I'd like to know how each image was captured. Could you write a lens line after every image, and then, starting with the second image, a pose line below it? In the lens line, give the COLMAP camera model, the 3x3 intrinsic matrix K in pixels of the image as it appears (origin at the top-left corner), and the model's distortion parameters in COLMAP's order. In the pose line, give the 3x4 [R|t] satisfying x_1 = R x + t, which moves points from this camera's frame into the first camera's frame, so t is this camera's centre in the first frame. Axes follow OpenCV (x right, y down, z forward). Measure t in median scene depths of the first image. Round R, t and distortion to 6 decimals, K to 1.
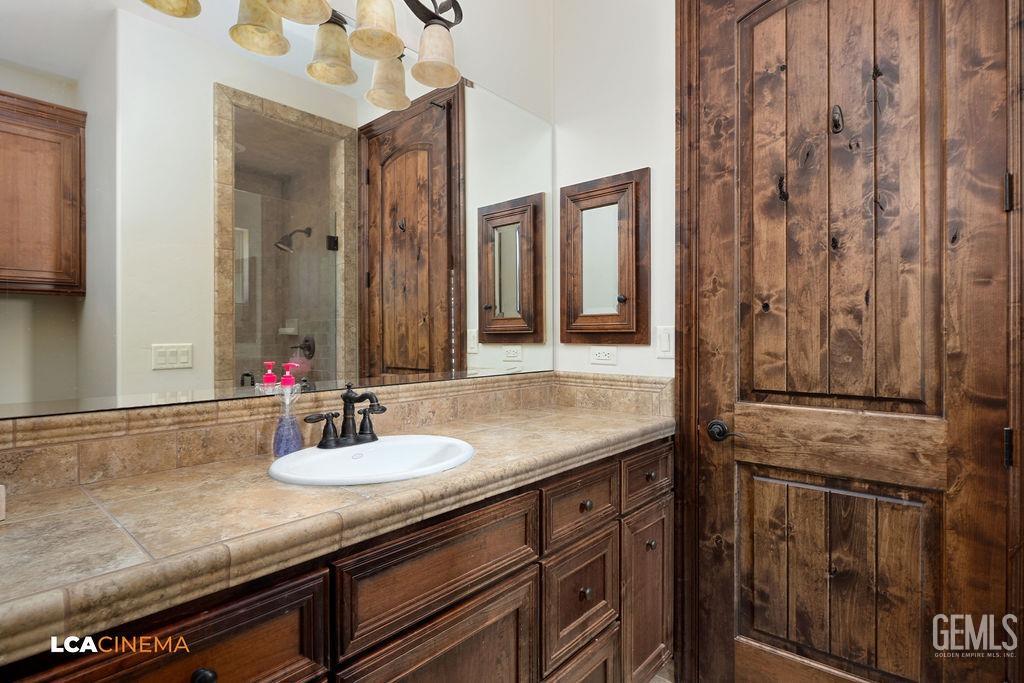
lens RADIAL K [[509.2, 0, 513.8], [0, 509.2, 319.4], [0, 0, 1]] dist [0.001699, 0.000282]
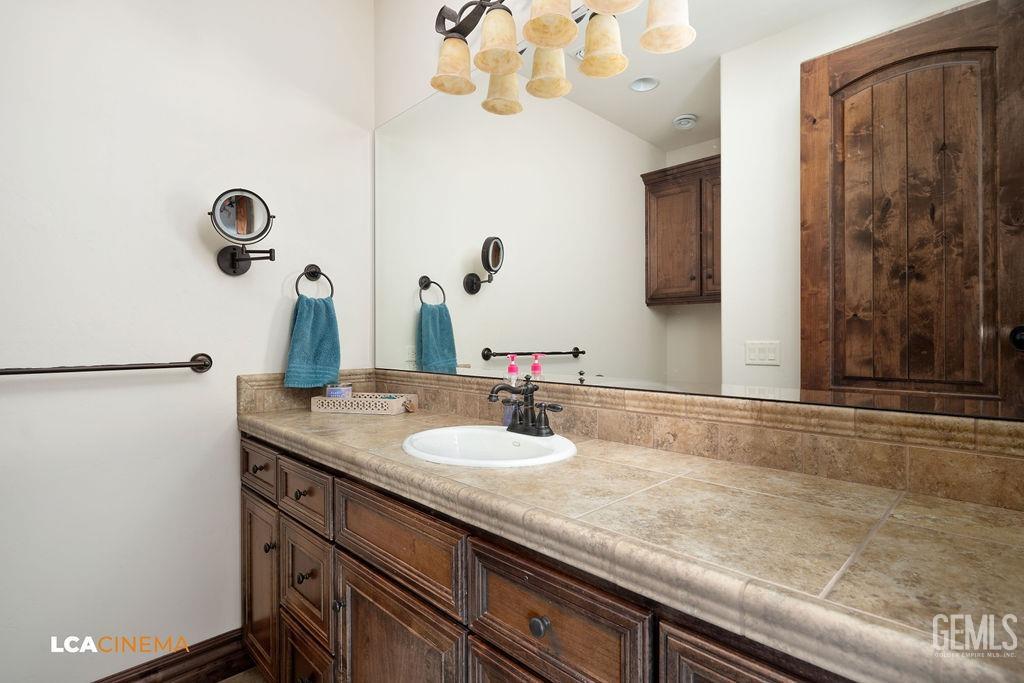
lens RADIAL K [[500.9, 0, 517.3], [0, 500.9, 338.9], [0, 0, 1]] dist [-0.001955, -0.000493]
pose [[-0.064586, 0.000595, -0.997912, 0.694822], [0.030331, 0.999539, -0.001368, 0.048724], [0.997451, -0.030356, -0.064575, 1.021083]]
